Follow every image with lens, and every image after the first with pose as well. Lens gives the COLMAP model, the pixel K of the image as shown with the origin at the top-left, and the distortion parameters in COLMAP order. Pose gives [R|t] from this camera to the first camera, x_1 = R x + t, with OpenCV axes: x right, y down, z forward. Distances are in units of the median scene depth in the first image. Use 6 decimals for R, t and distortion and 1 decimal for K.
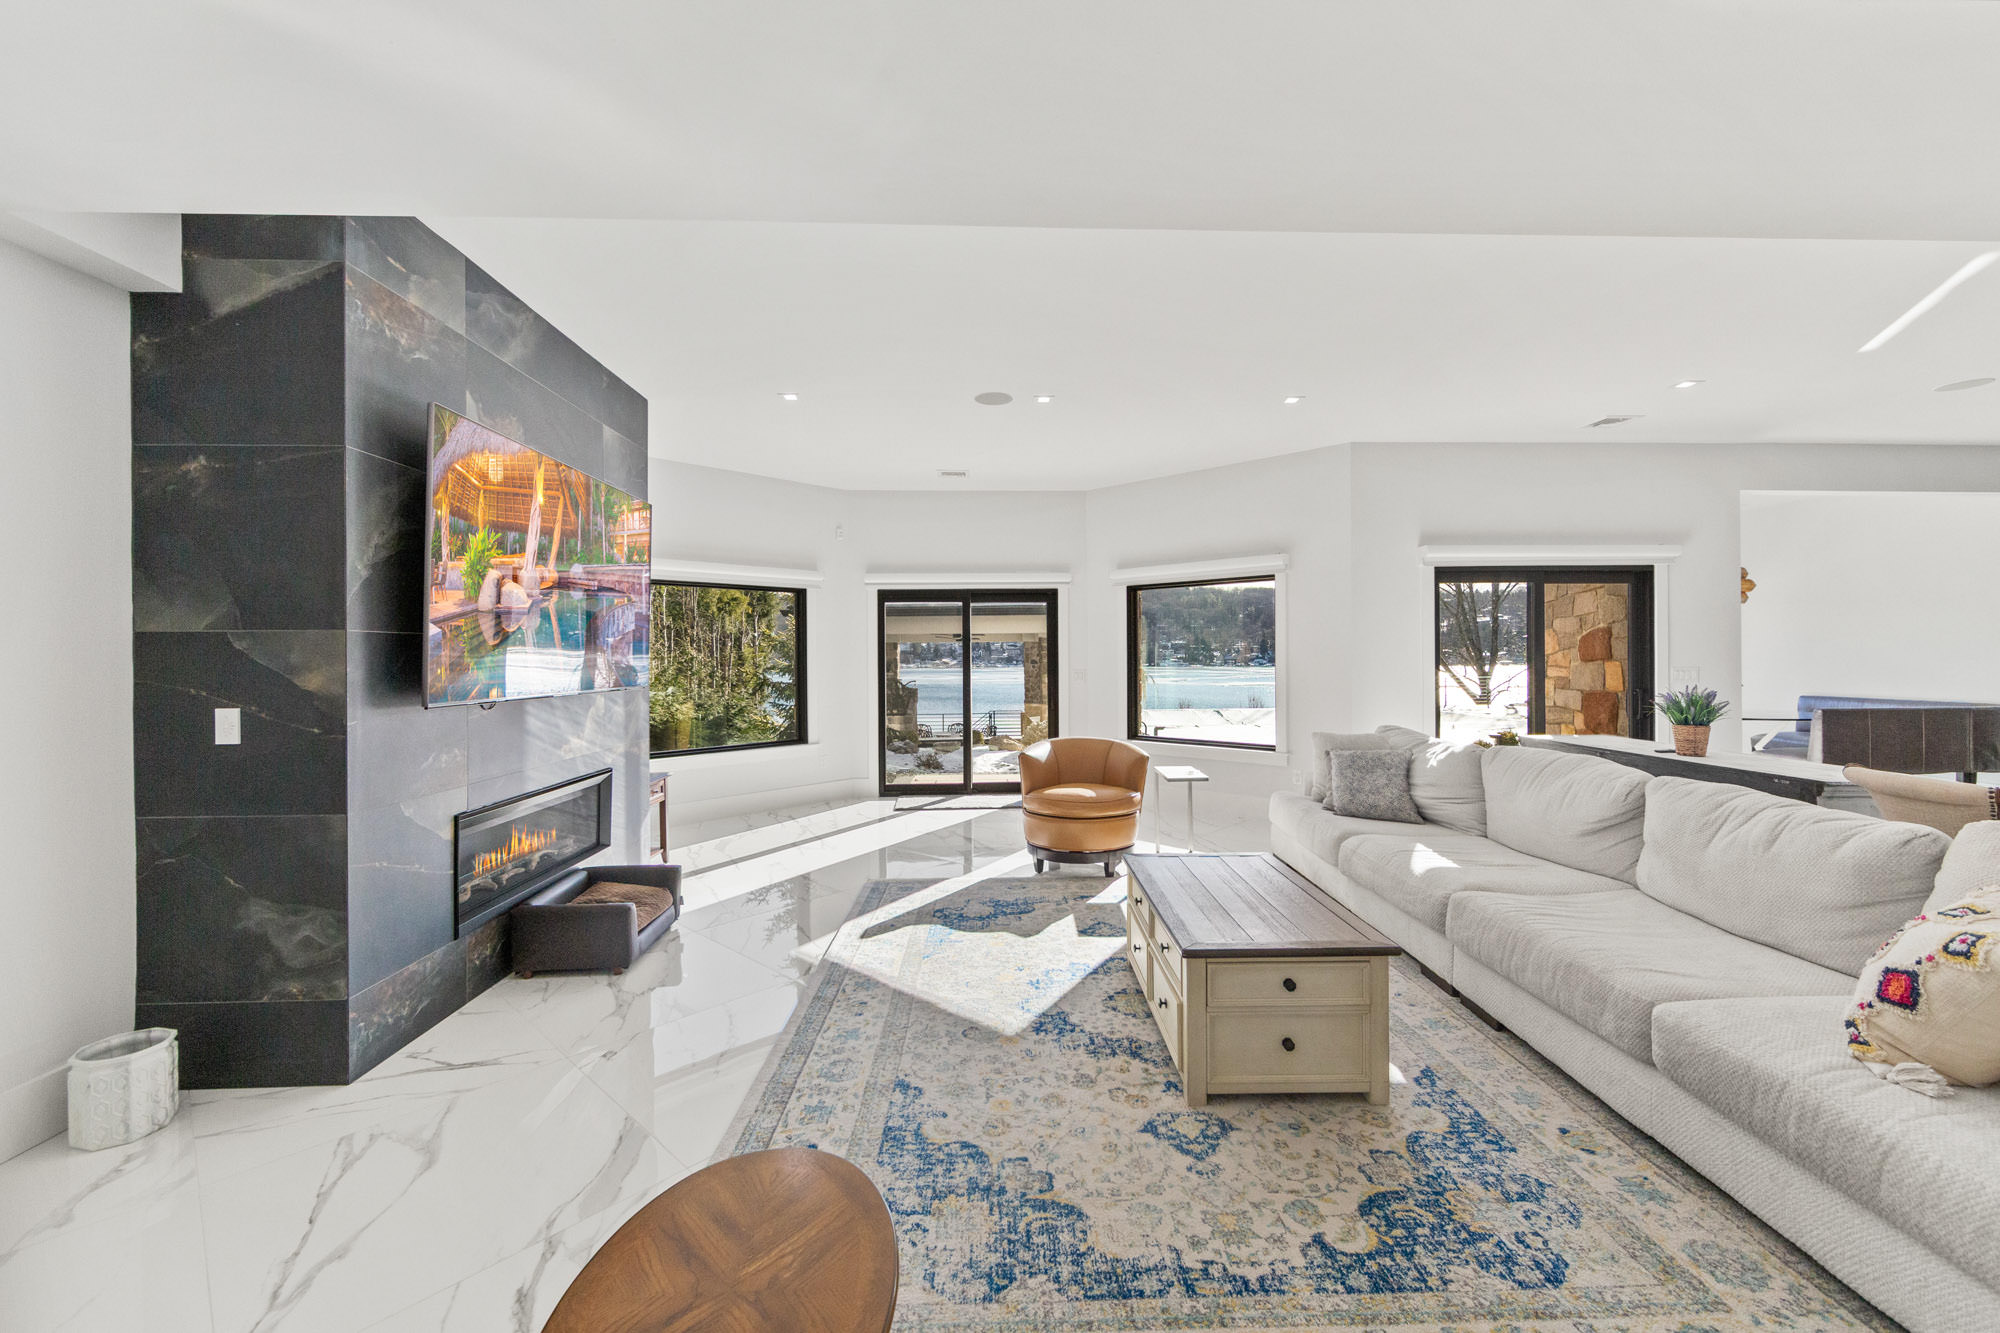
lens RADIAL K [[784.1, 0, 1013.7], [0, 784.1, 657.7], [0, 0, 1]] dist [-0.001481, -0.000619]
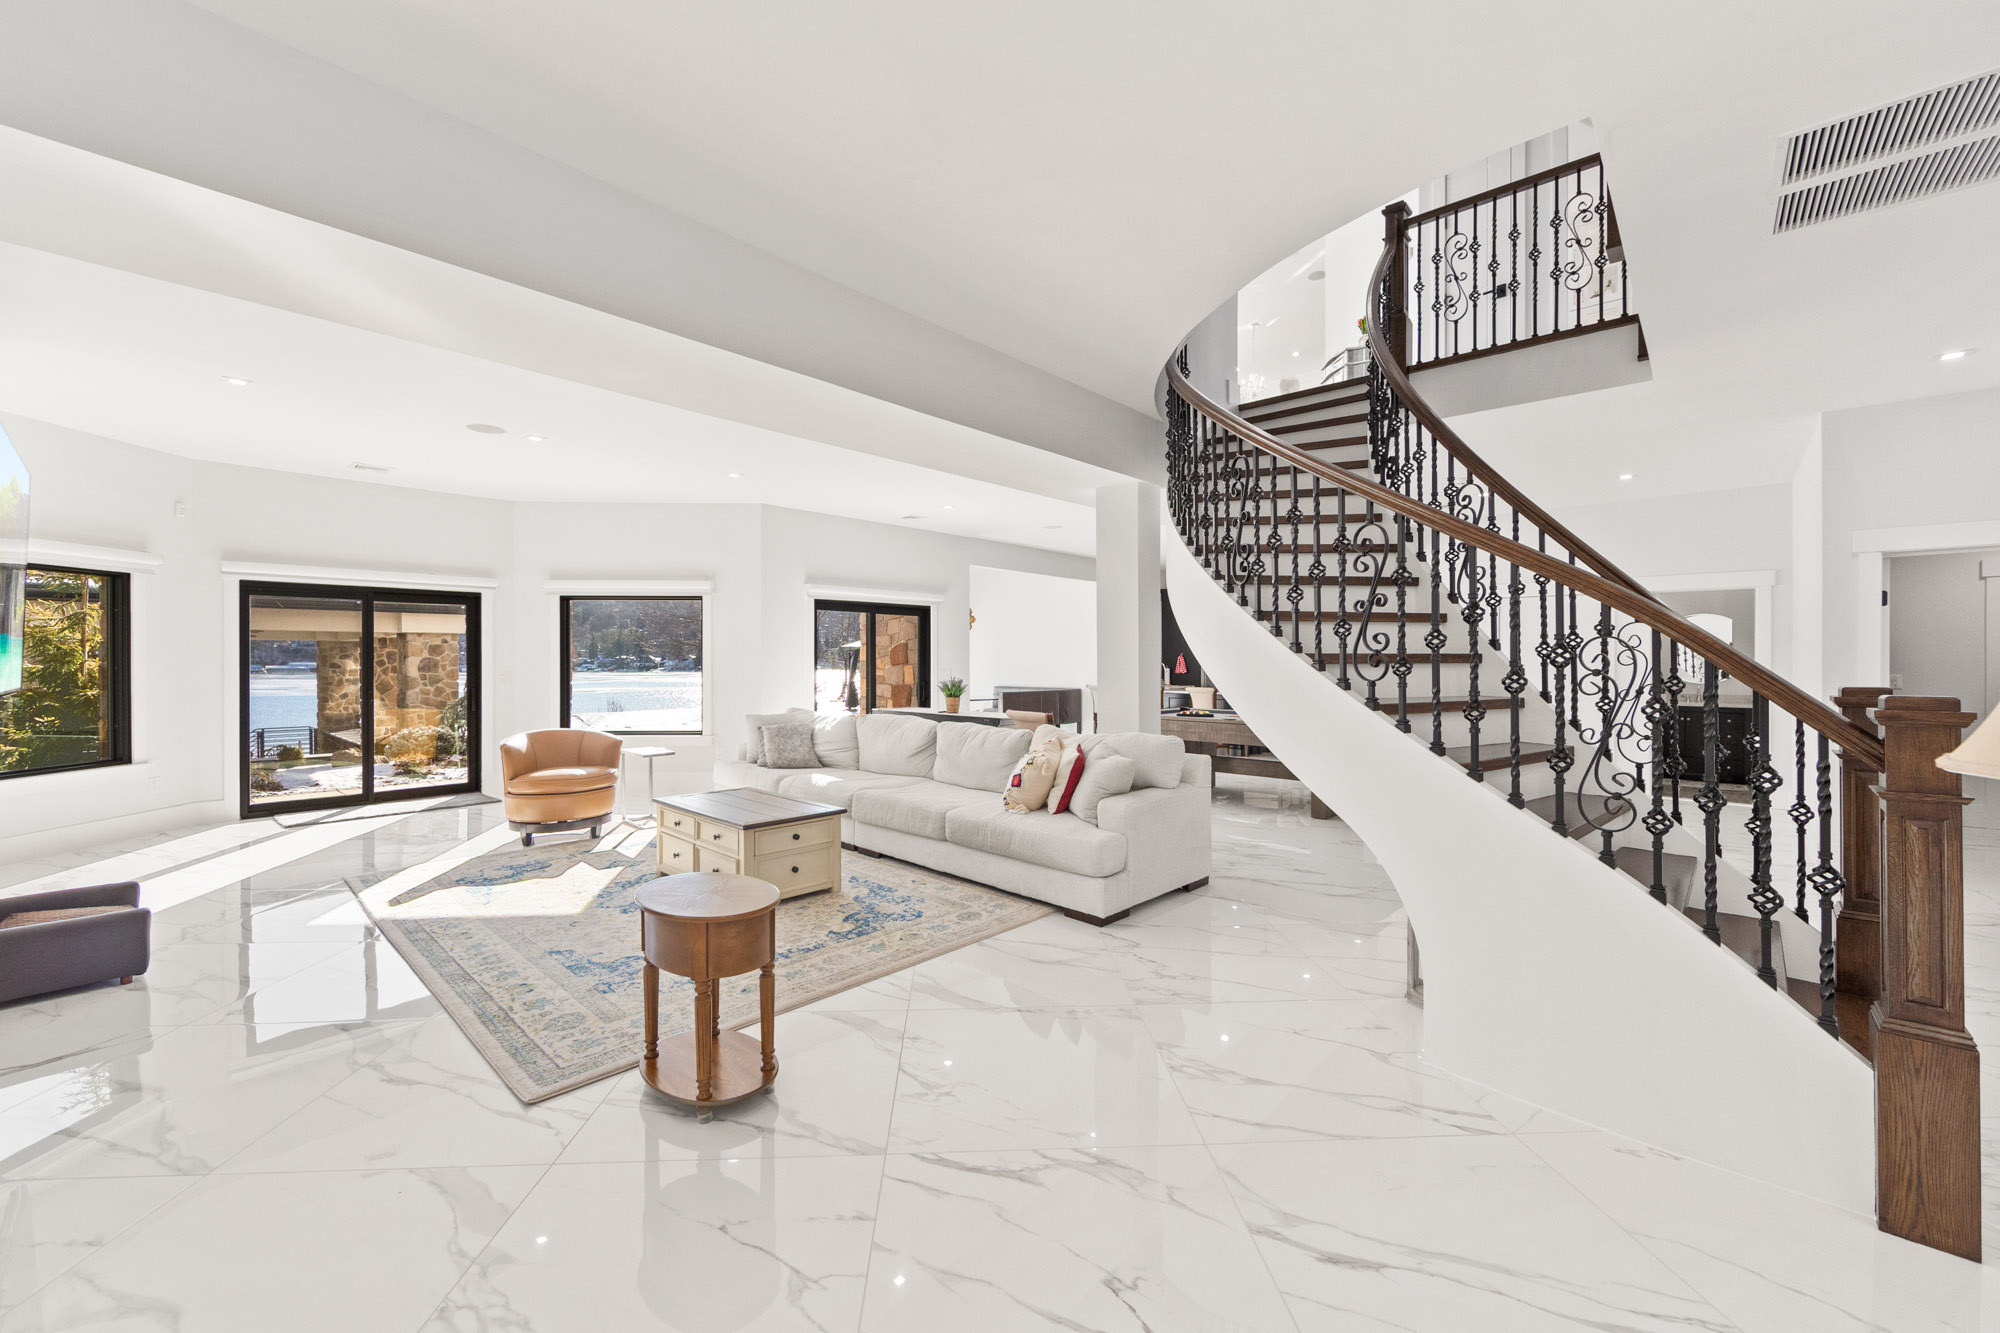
lens RADIAL K [[784.1, 0, 1004.4], [0, 784.1, 660.7], [0, 0, 1]] dist [-0.001481, -0.000619]
pose [[0.697338, 0.006417, 0.716713, -0.312352], [-0.004528, 0.999979, -0.004548, 0.003196], [-0.716728, -0.000073, 0.697353, -0.317521]]
